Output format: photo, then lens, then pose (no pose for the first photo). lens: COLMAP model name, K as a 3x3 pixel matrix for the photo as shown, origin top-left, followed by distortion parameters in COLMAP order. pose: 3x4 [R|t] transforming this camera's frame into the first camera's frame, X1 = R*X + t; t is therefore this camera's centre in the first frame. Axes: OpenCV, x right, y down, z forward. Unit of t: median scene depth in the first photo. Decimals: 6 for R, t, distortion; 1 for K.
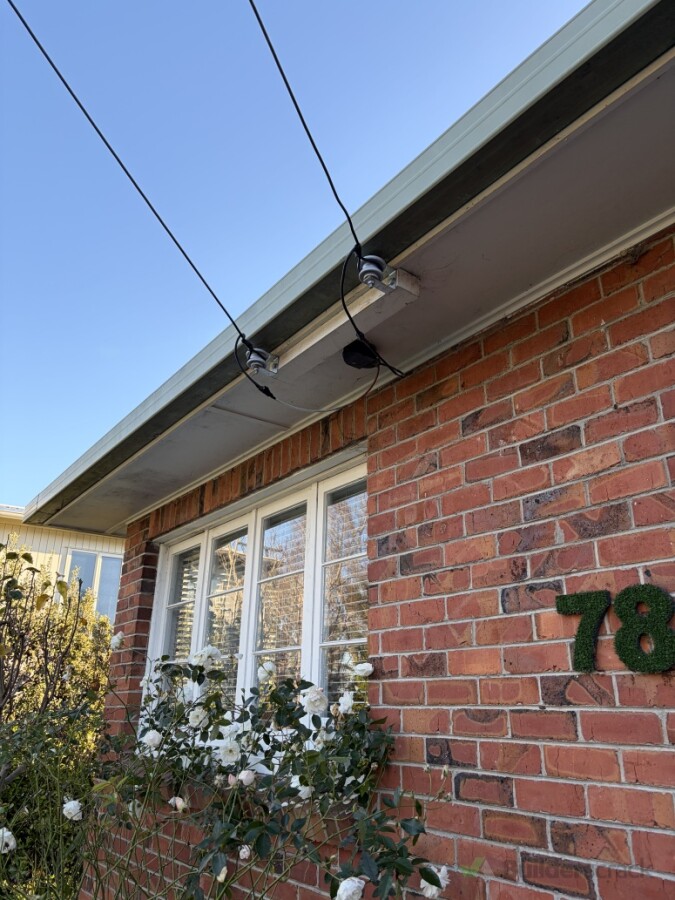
lens RADIAL K [[664.7, 0, 334.9], [0, 664.7, 453.4], [0, 0, 1]] dist [0.011136, -0.005193]
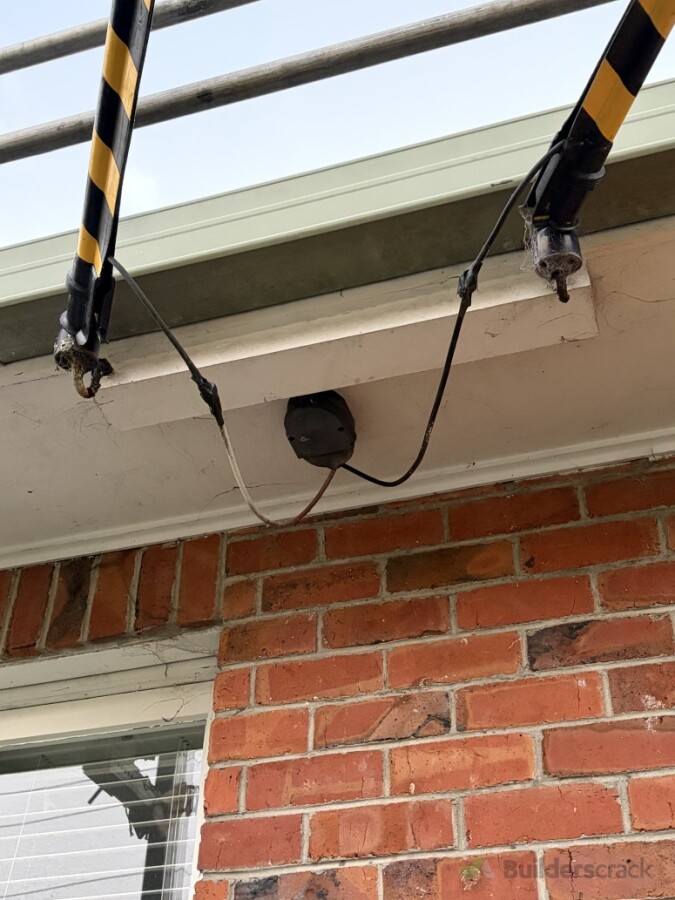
lens RADIAL K [[1144.2, 0, 340.6], [0, 1144.2, 445.7], [0, 0, 1]] dist [0.012484, 0.000000]
pose [[0.804319, 0.371062, 0.464095, -0.313705], [-0.211878, 0.908804, -0.359421, 0.137484], [-0.555139, 0.190757, 0.809588, 0.421559]]
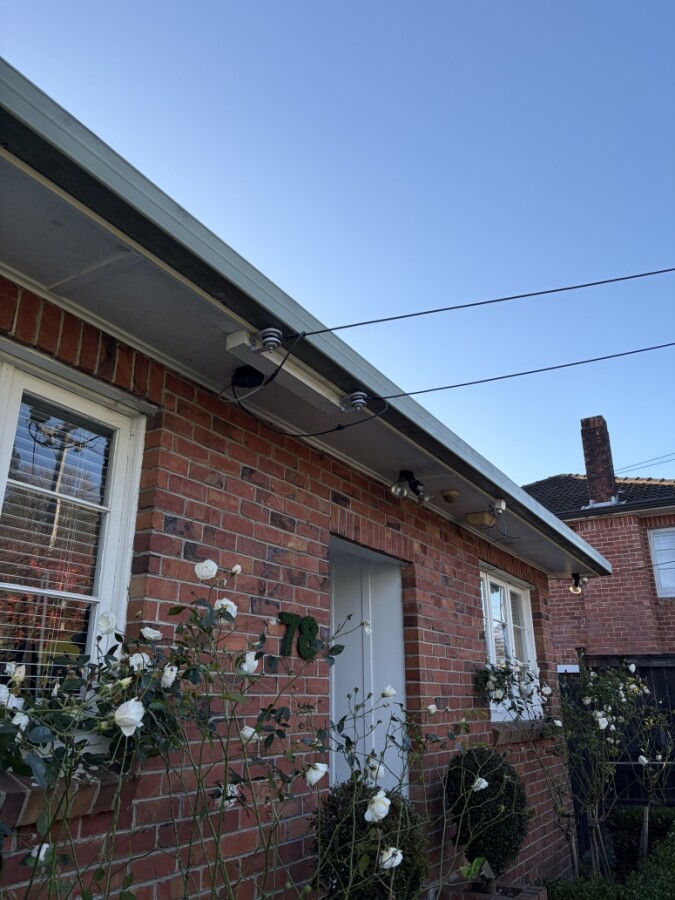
lens RADIAL K [[664.7, 0, 336.2], [0, 664.7, 452.2], [0, 0, 1]] dist [0.011136, -0.005193]
pose [[-0.372339, 0.307809, 0.875567, -1.081044], [-0.330940, 0.837352, -0.435109, 0.453890], [-0.867088, -0.451768, -0.209913, 1.129719]]
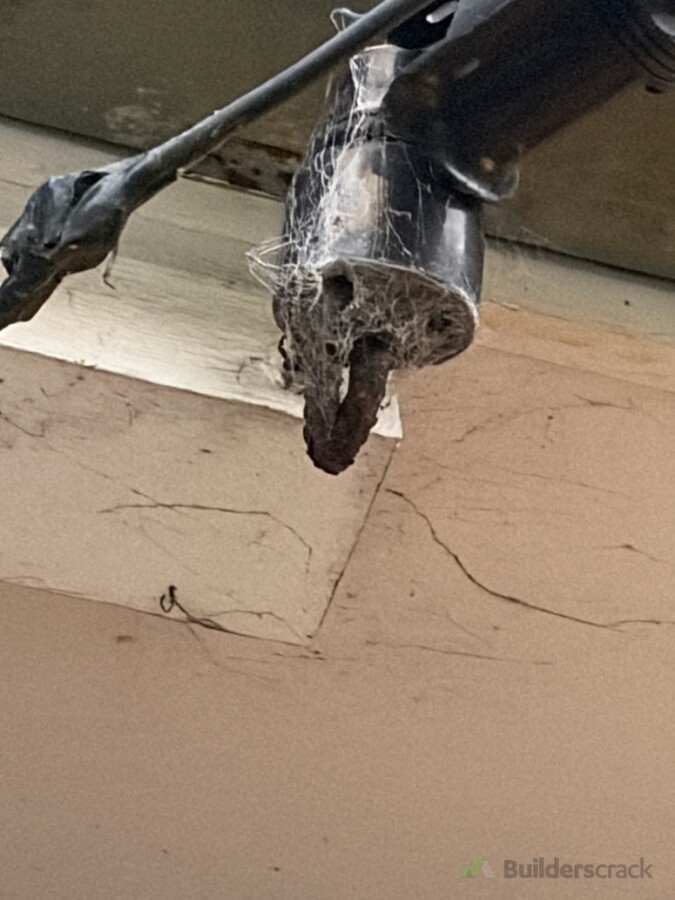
lens RADIAL K [[5333.1, 0, 337.5], [0, 5333.1, 450.0], [0, 0, 1]] dist [0.095341, 0.000000]
pose [[0.305613, 0.665481, 0.680981, -0.402983], [-0.334073, 0.744676, -0.577800, 0.190920], [-0.891626, -0.050914, 0.449902, 0.560489]]
